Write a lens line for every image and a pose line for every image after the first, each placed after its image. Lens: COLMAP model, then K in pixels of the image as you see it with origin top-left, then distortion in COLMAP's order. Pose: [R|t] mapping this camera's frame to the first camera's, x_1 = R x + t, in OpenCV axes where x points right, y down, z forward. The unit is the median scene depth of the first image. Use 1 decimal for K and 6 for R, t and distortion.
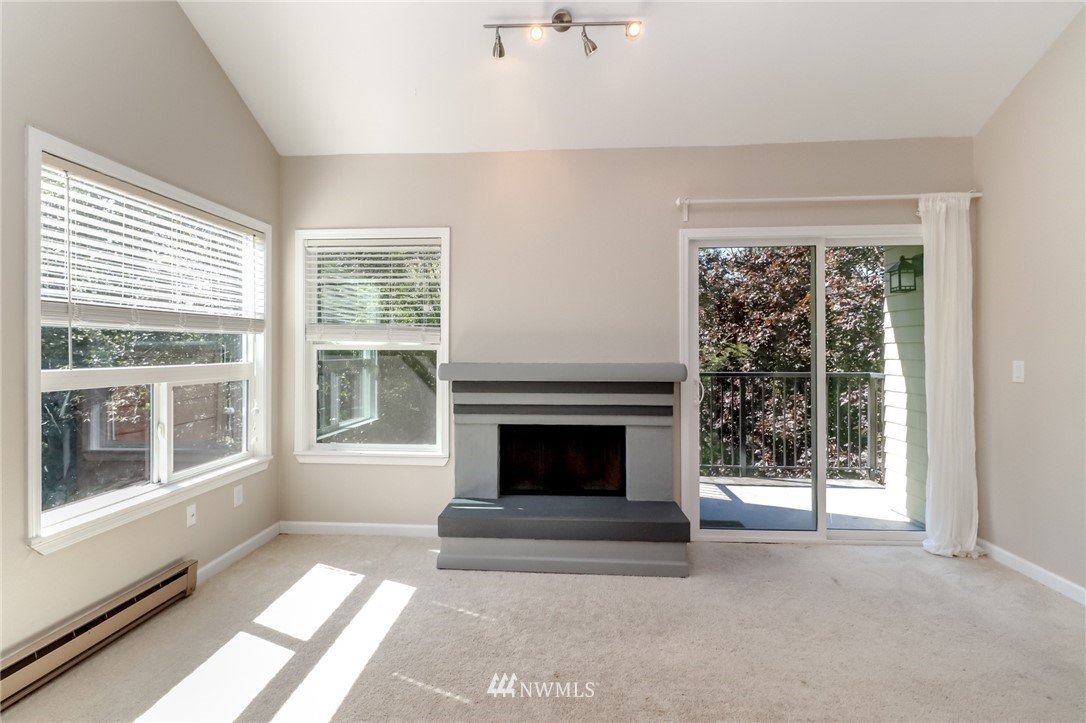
lens RADIAL K [[499.2, 0, 543.2], [0, 499.2, 347.8], [0, 0, 1]] dist [0.011956, -0.005936]
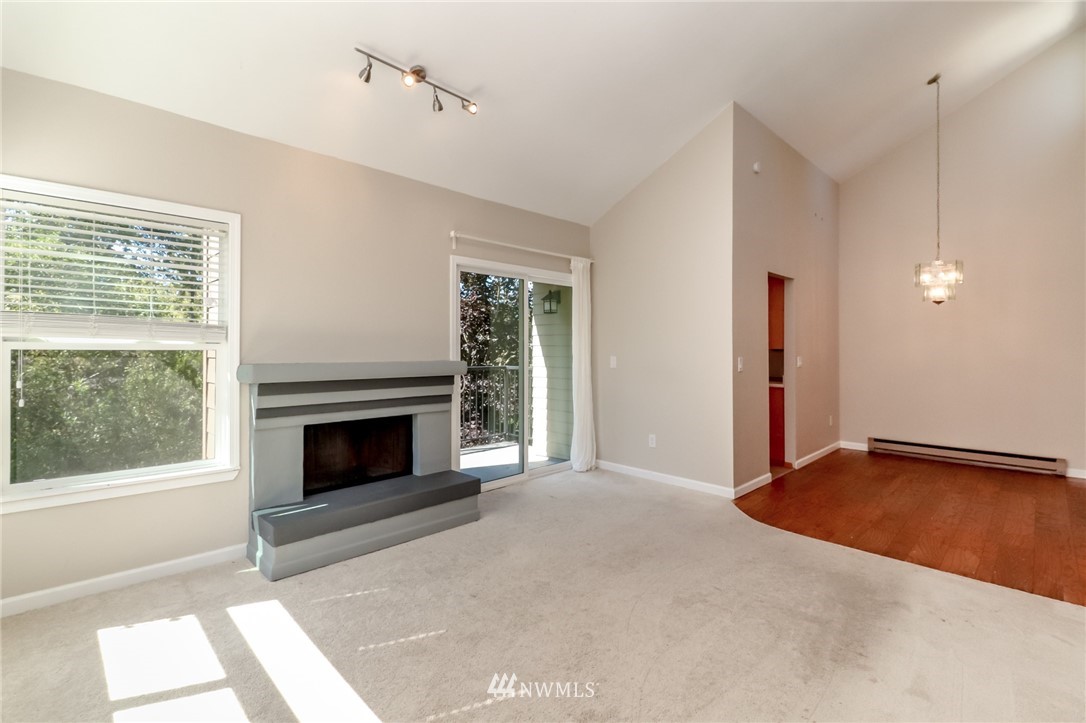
lens RADIAL K [[499.2, 0, 535.0], [0, 499.2, 347.5], [0, 0, 1]] dist [0.011956, -0.005936]
pose [[0.665006, 0.004787, 0.746823, -0.531619], [-0.006843, 0.999977, -0.000316, -0.004080], [-0.746807, -0.004900, 0.665023, -0.001338]]
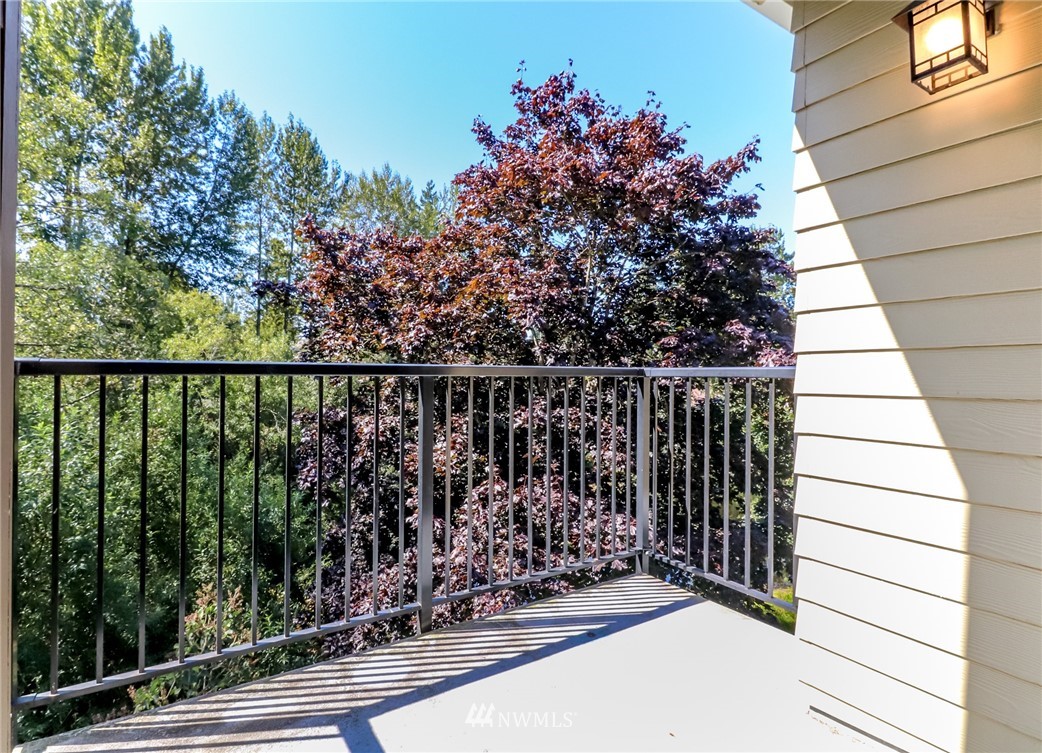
lens RADIAL K [[516.5, 0, 516.3], [0, 516.5, 377.3], [0, 0, 1]] dist [-0.007473, -0.001145]
pose [[0.801729, 0.003425, 0.597678, 0.333445], [-0.010176, 0.999917, 0.007920, 0.080100], [-0.597601, -0.012431, 0.801697, 0.937966]]
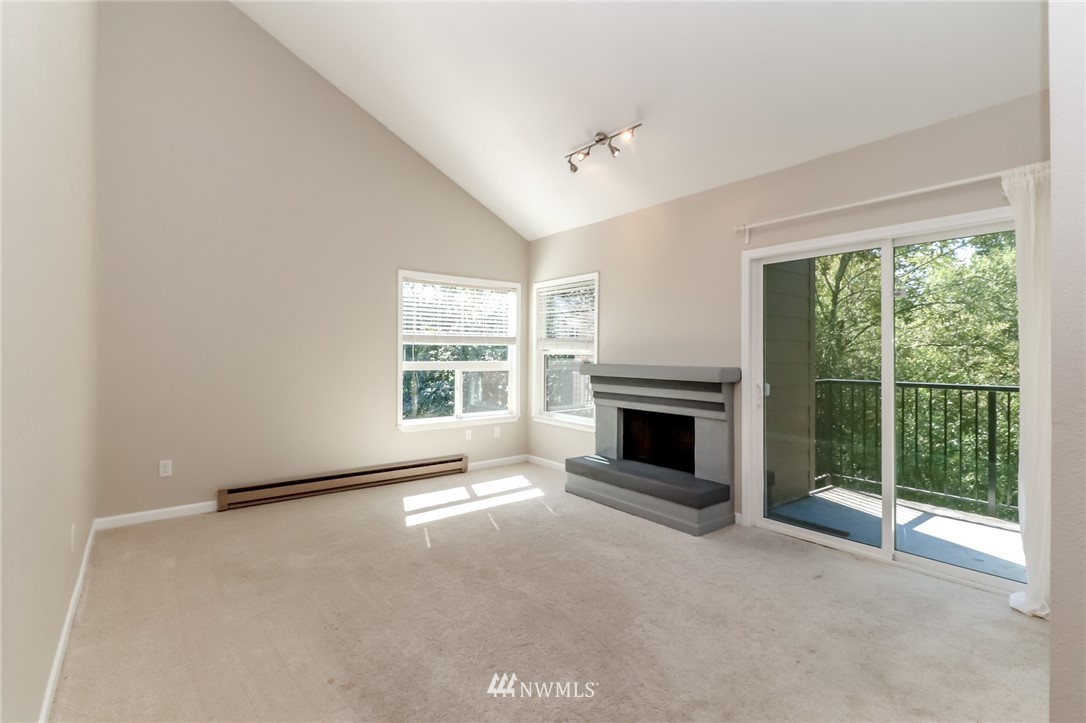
lens RADIAL K [[499.2, 0, 542.9], [0, 499.2, 354.9], [0, 0, 1]] dist [0.011956, -0.005936]
pose [[0.668373, 0.005994, -0.743802, 0.831697], [-0.003862, 0.999982, 0.004587, -0.002415], [0.743816, -0.000193, 0.668385, -0.112907]]
